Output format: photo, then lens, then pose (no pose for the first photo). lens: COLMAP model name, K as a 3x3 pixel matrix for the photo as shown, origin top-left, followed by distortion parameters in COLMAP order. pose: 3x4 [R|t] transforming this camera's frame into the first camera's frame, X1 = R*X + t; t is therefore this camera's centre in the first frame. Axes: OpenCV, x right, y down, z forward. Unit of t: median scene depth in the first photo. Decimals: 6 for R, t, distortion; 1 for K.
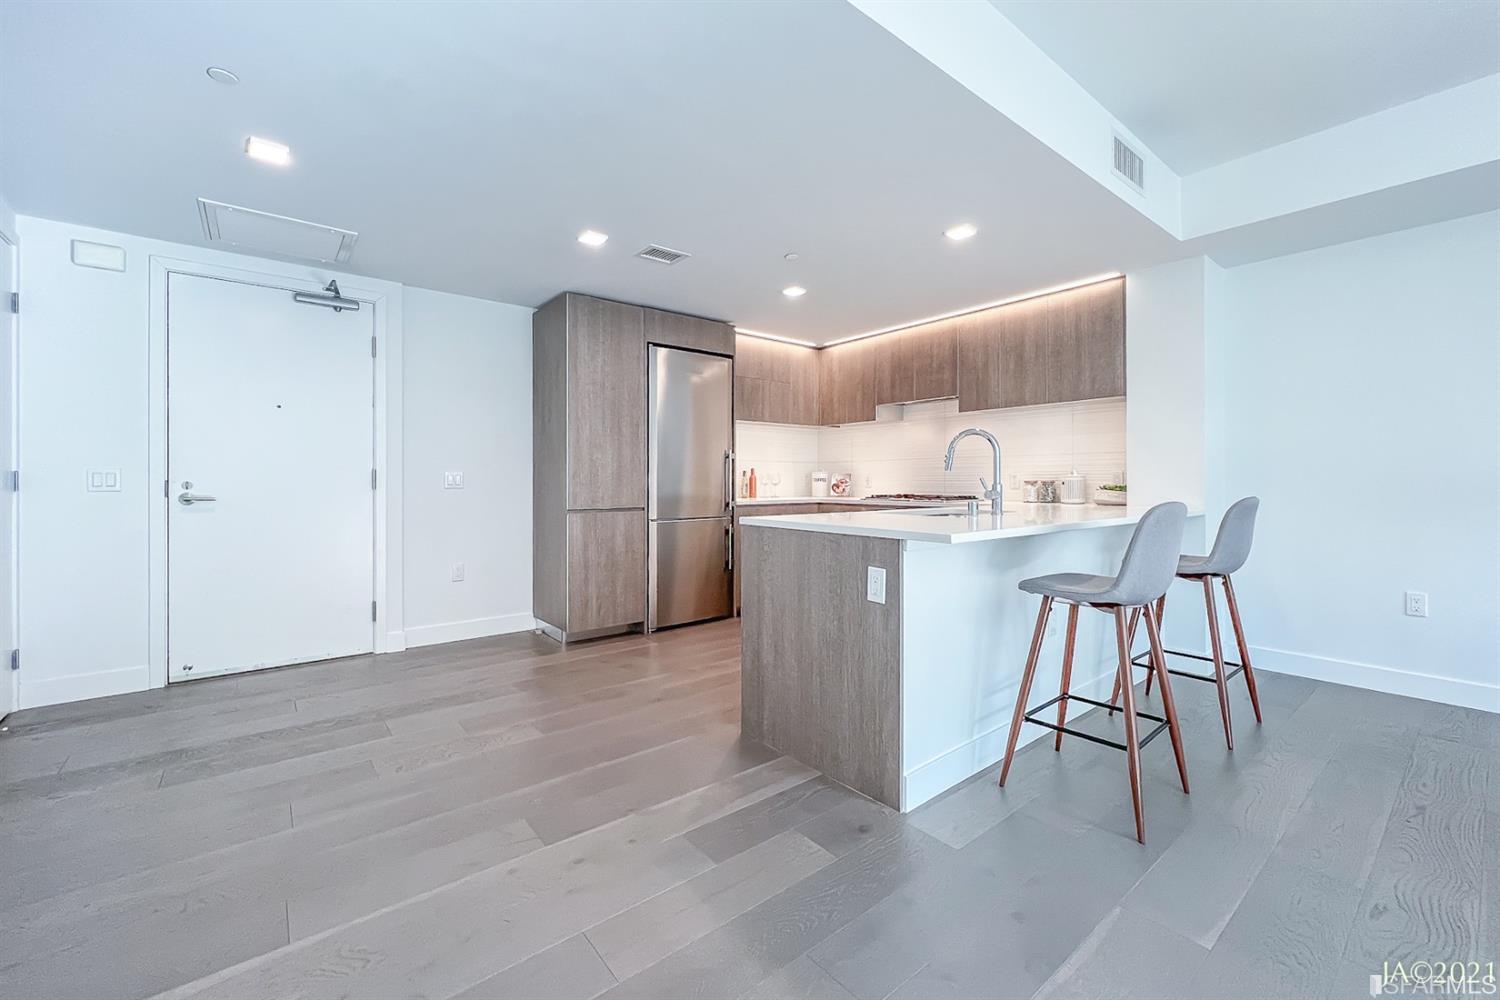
lens RADIAL K [[617.1, 0, 734.3], [0, 617.1, 499.9], [0, 0, 1]] dist [-0.000888, 0.000276]
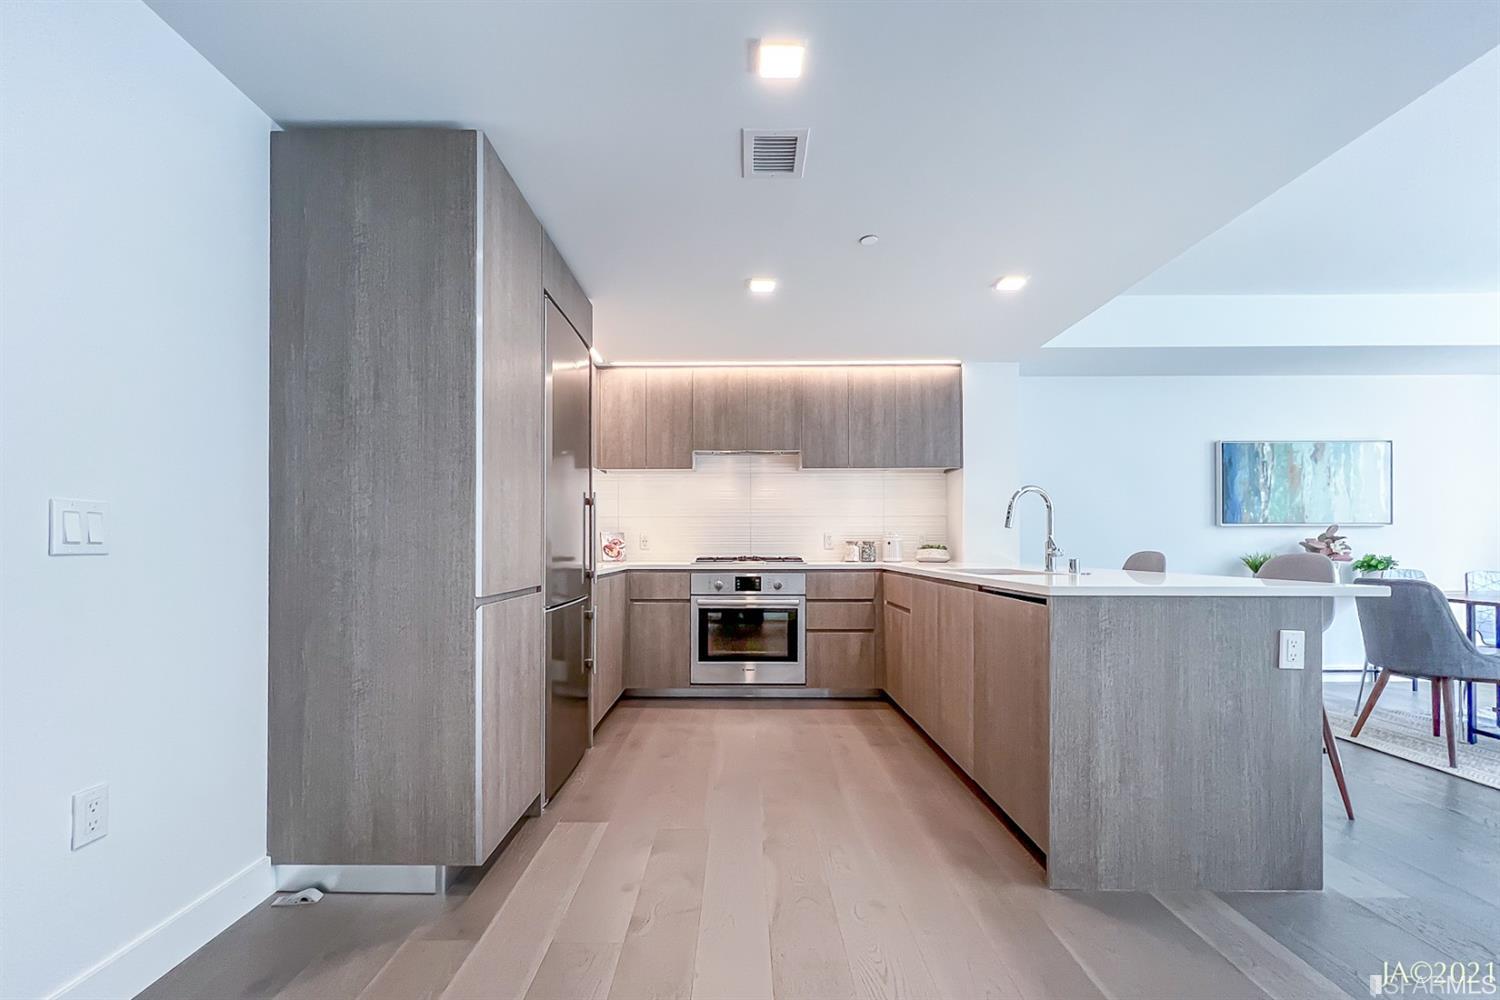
lens RADIAL K [[627.8, 0, 720.2], [0, 627.8, 553.3], [0, 0, 1]] dist [0.003432, -0.000346]
pose [[0.622769, -0.009508, 0.782348, -0.512707], [0.025427, 0.999644, -0.008092, -0.007803], [-0.781993, 0.024933, 0.622789, 0.551128]]
